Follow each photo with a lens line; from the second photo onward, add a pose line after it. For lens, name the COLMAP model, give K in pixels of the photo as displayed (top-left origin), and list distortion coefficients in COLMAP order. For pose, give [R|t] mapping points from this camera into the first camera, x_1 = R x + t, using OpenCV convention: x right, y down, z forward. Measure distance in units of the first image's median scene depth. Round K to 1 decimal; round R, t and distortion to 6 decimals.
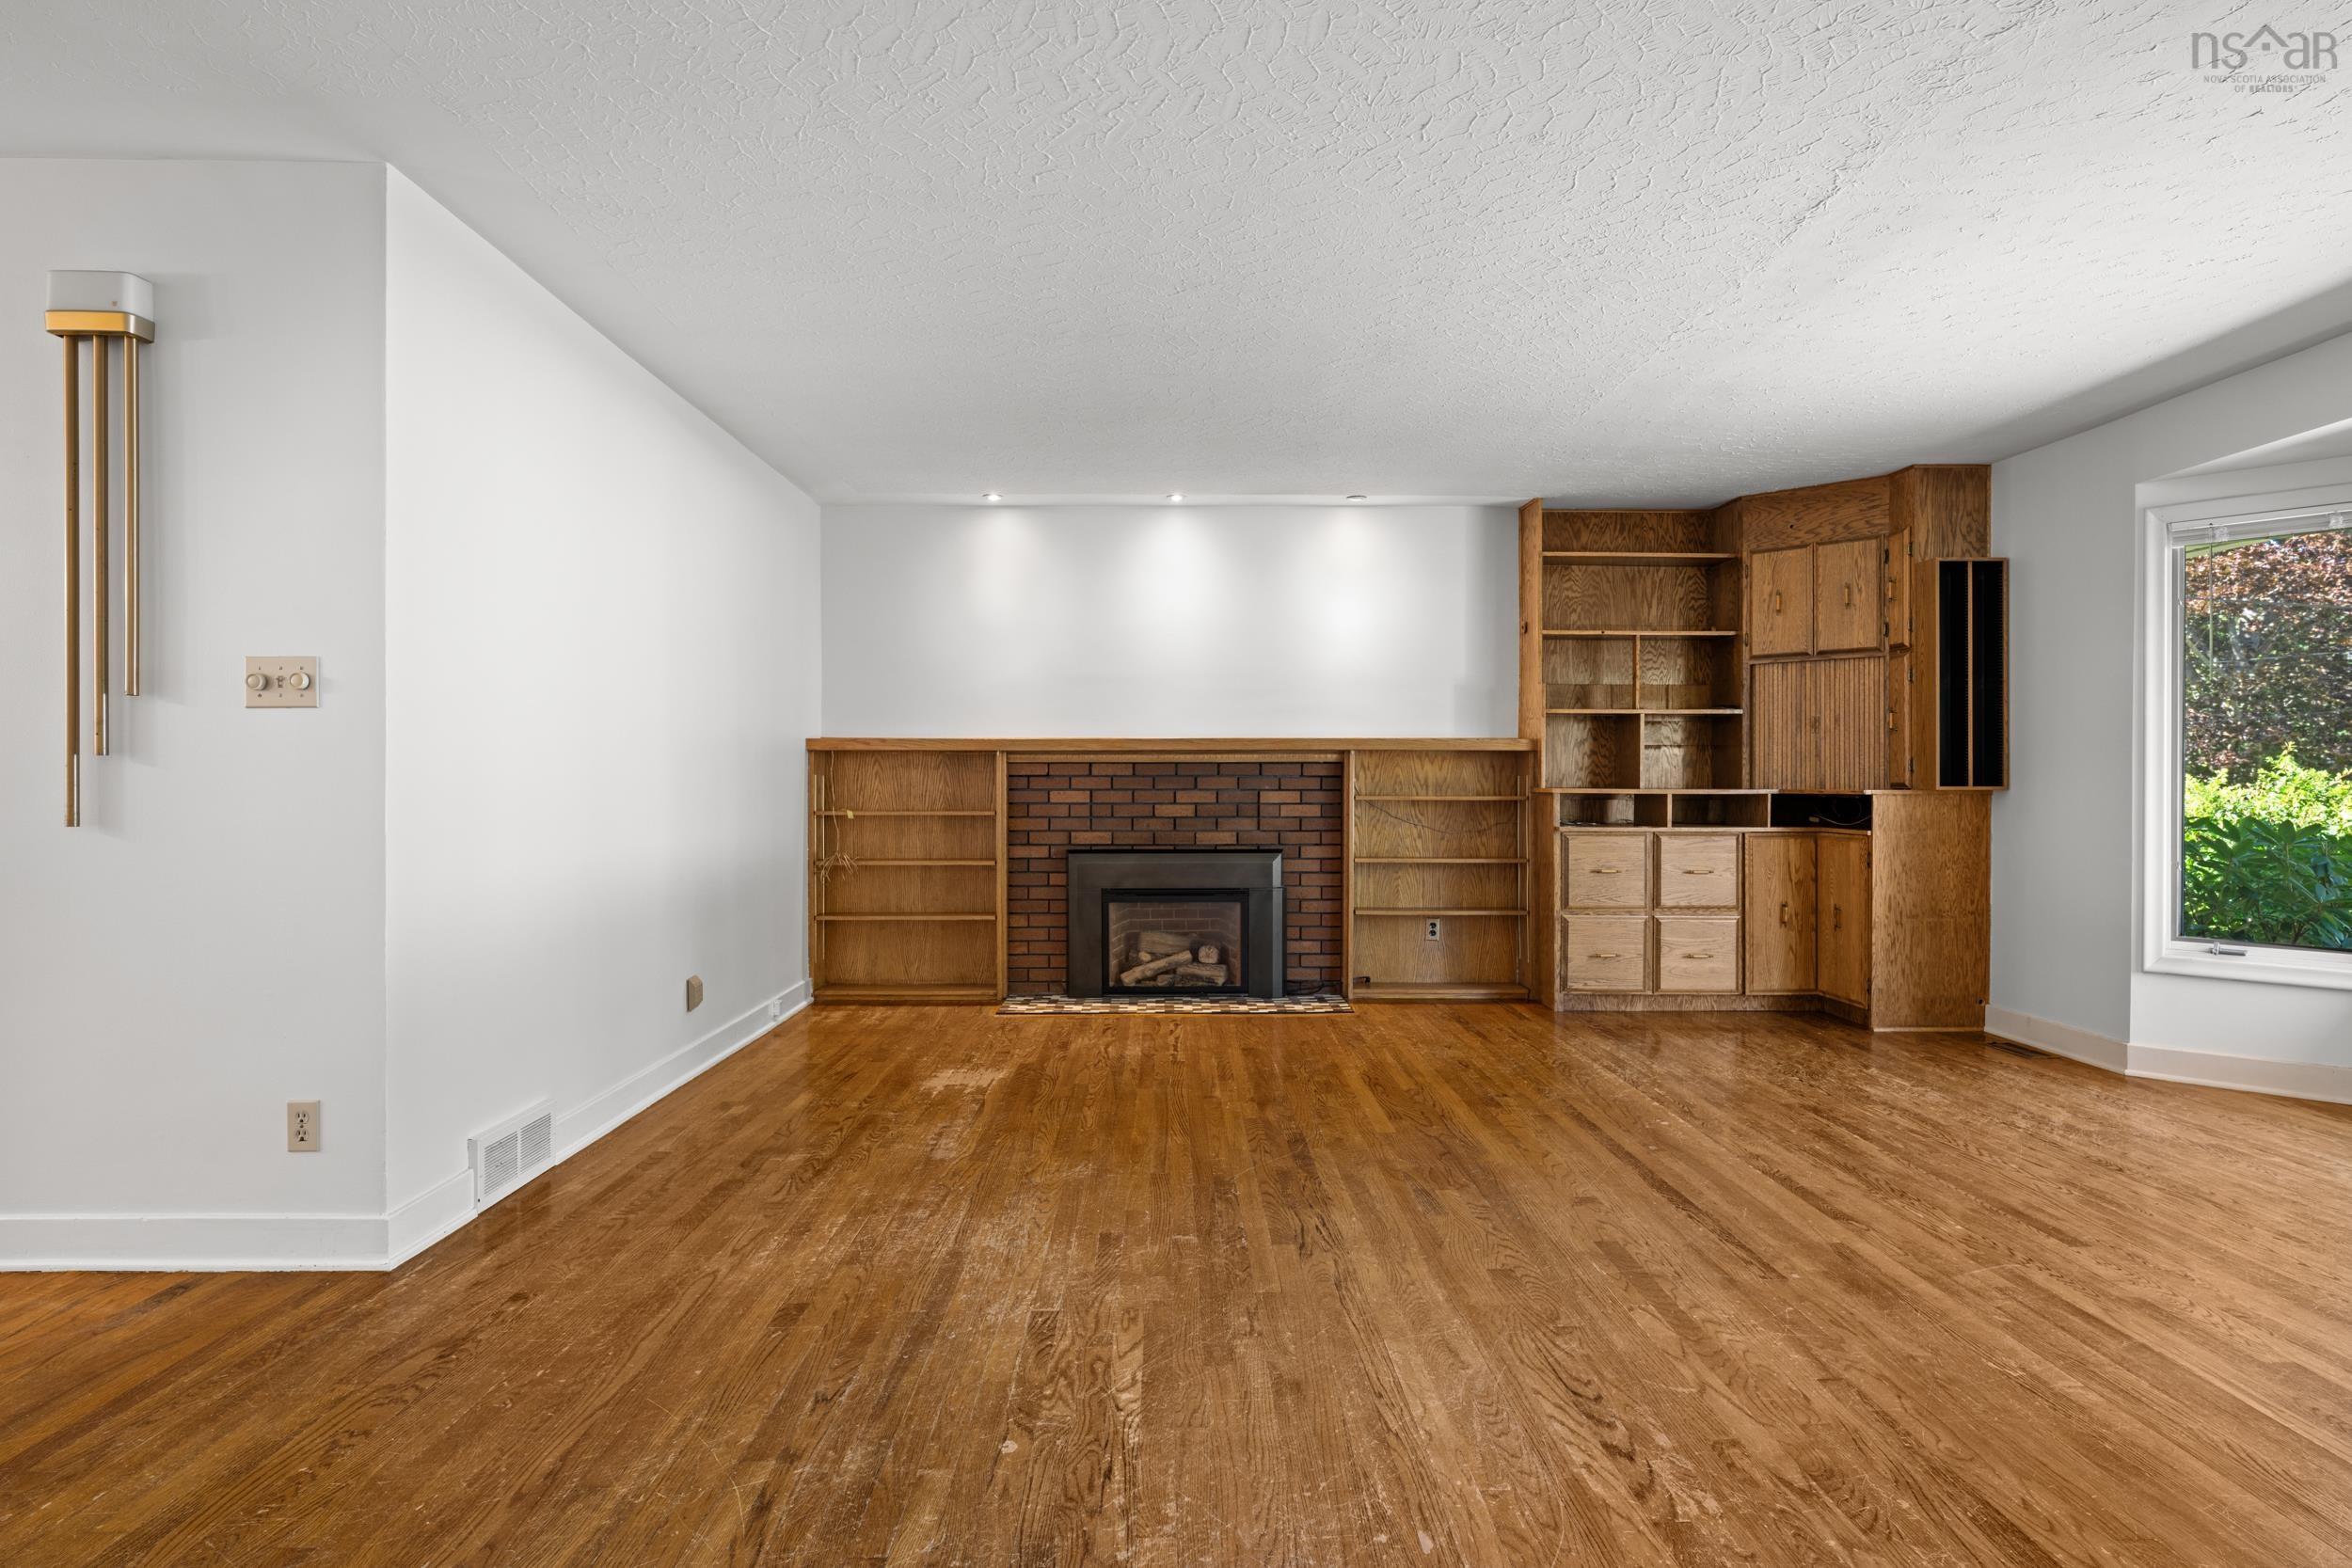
lens RADIAL K [[1209.6, 0, 1175.0], [0, 1209.6, 780.9], [0, 0, 1]] dist [-0.001242, -0.000470]
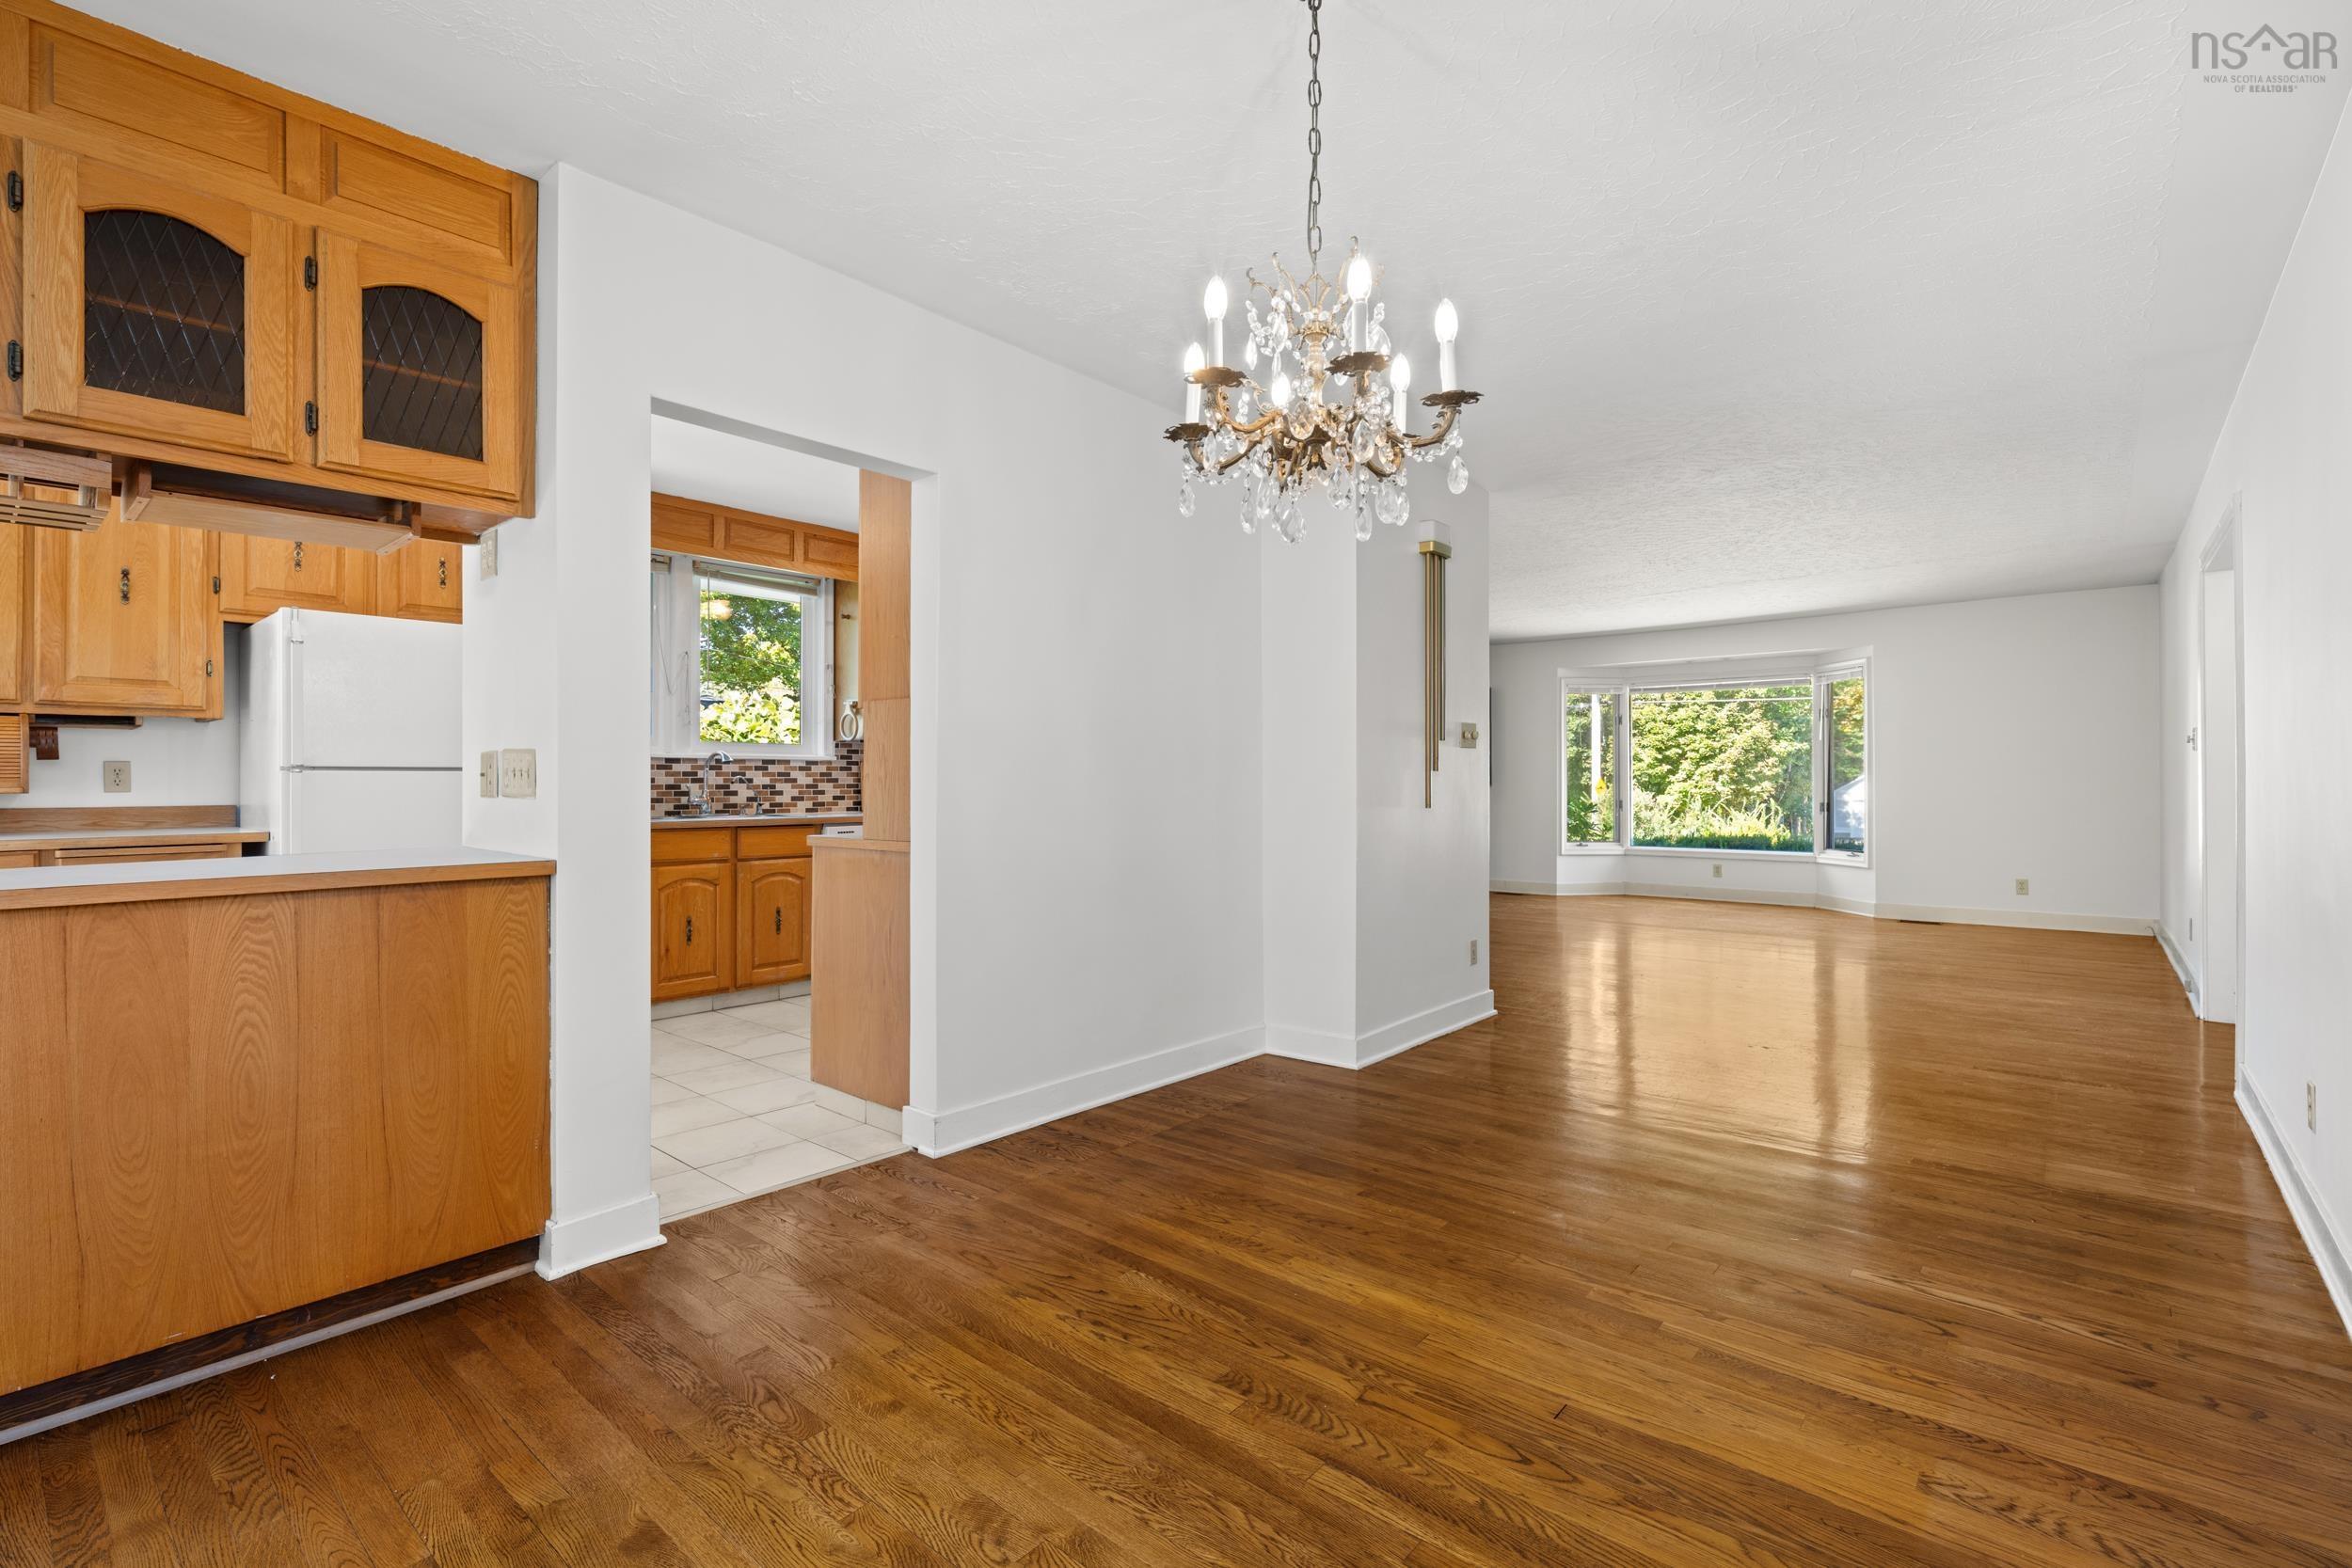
lens RADIAL K [[1055.0, 0, 1180.8], [0, 1055.0, 782.4], [0, 0, 1]] dist [-0.001273, -0.000186]
pose [[0.661245, -0.002104, 0.750167, -1.150964], [0.002864, 0.999996, 0.000280, -0.002084], [-0.750164, 0.001963, 0.661249, 0.084368]]
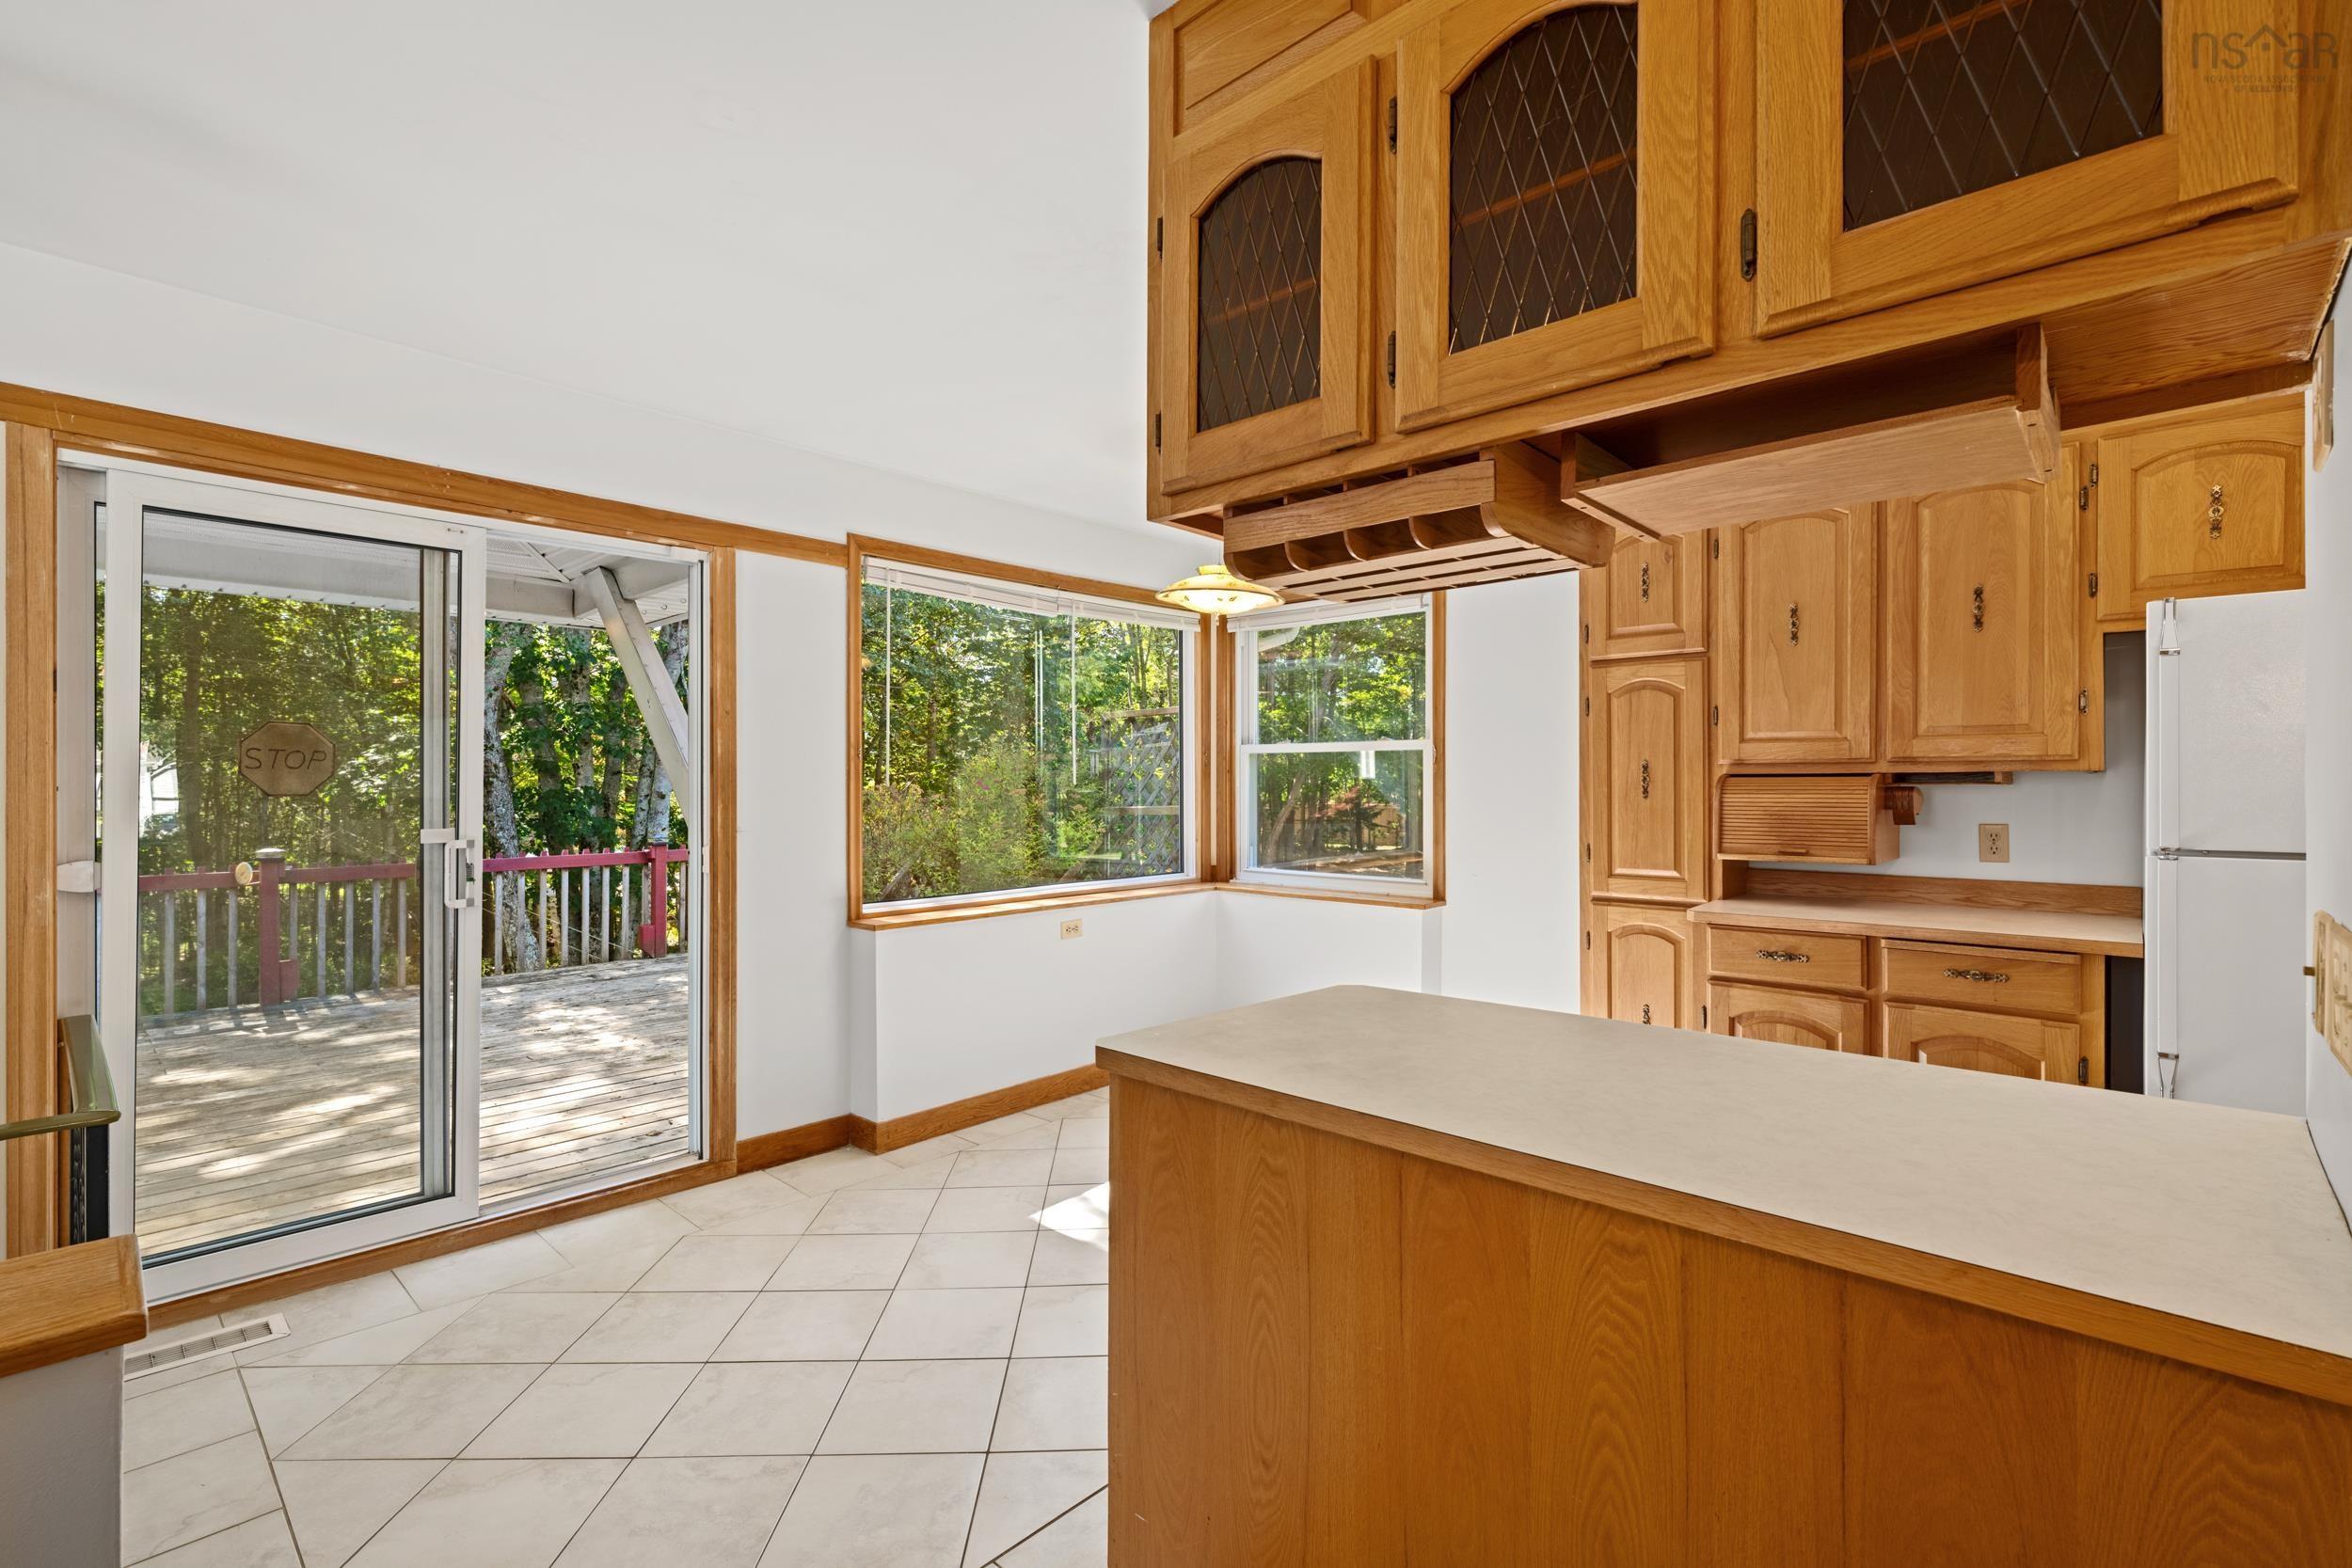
lens RADIAL K [[1054.3, 0, 1176.0], [0, 1054.3, 784.0], [0, 0, 1]] dist [-0.001207, 0.000509]
pose [[0.725214, 0.000479, -0.688523, -1.018194], [-0.002297, 0.999996, -0.001723, -0.038568], [0.688519, 0.002831, 0.725213, 0.367500]]
